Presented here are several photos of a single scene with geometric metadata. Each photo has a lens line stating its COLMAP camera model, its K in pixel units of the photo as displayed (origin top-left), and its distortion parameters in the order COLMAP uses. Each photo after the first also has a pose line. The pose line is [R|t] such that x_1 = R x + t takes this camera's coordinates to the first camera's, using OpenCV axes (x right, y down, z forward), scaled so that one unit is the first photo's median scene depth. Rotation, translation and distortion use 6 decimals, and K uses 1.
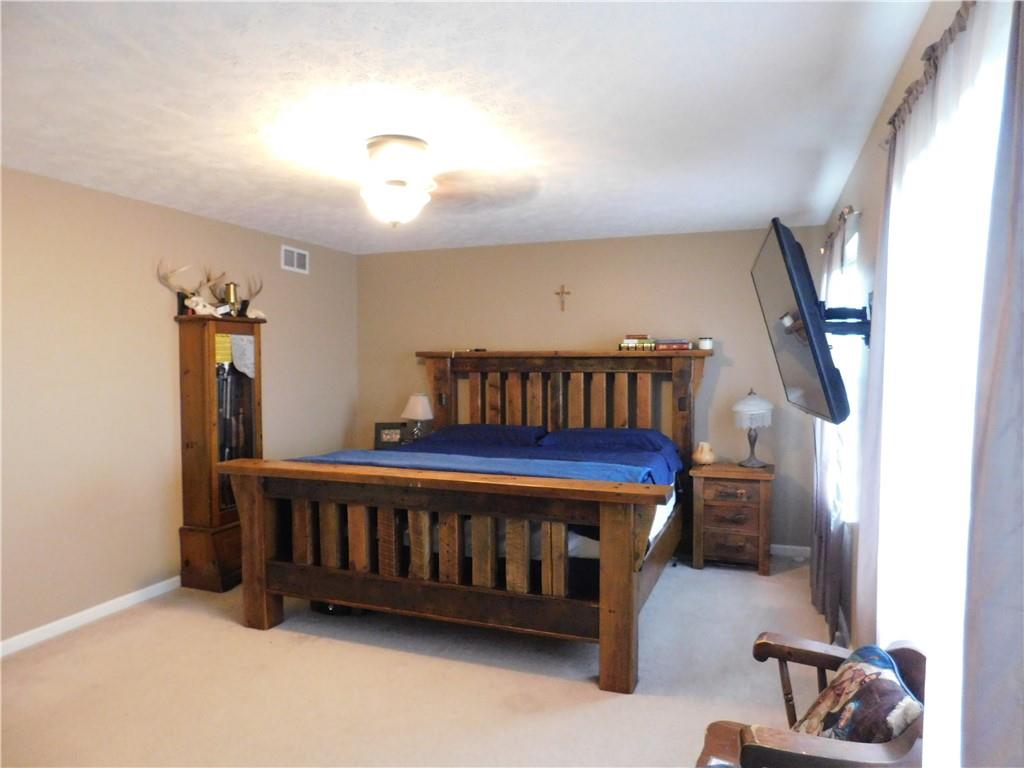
lens RADIAL K [[668.9, 0, 508.8], [0, 668.9, 385.7], [0, 0, 1]] dist [-0.054096, 0.032923]
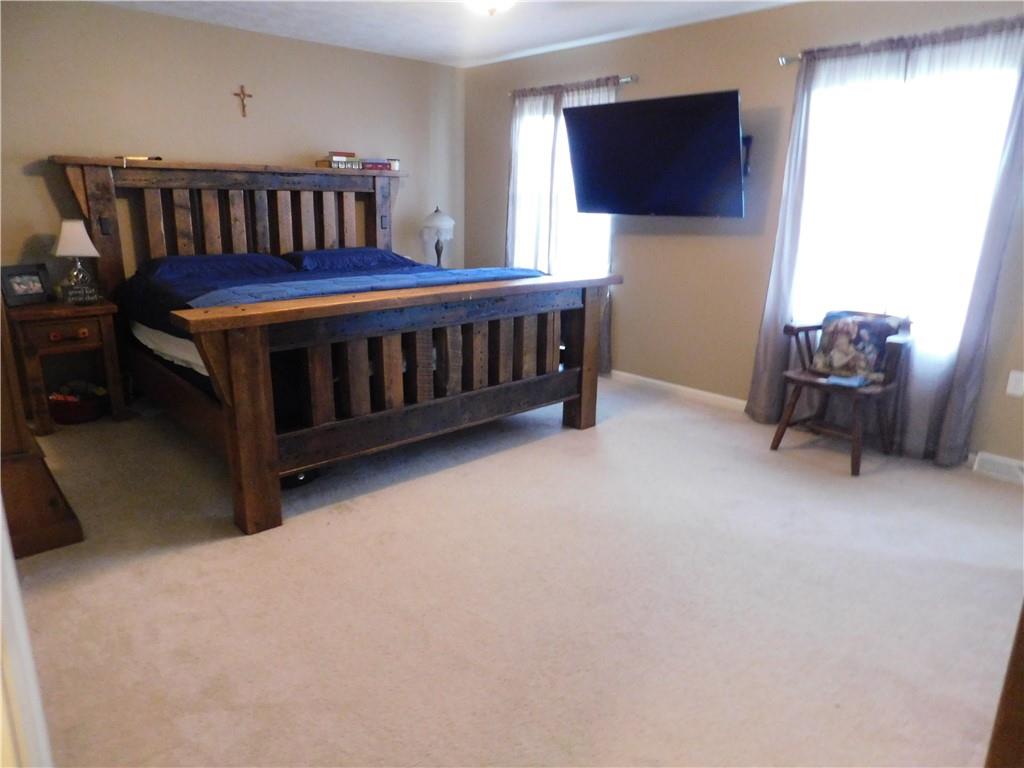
lens RADIAL K [[668.9, 0, 509.0], [0, 668.9, 376.5], [0, 0, 1]] dist [-0.054096, 0.032923]
pose [[0.451551, -0.218397, 0.865104, -0.628052], [0.015219, 0.971325, 0.237269, 0.017964], [-0.892116, -0.093973, 0.441926, 0.316106]]
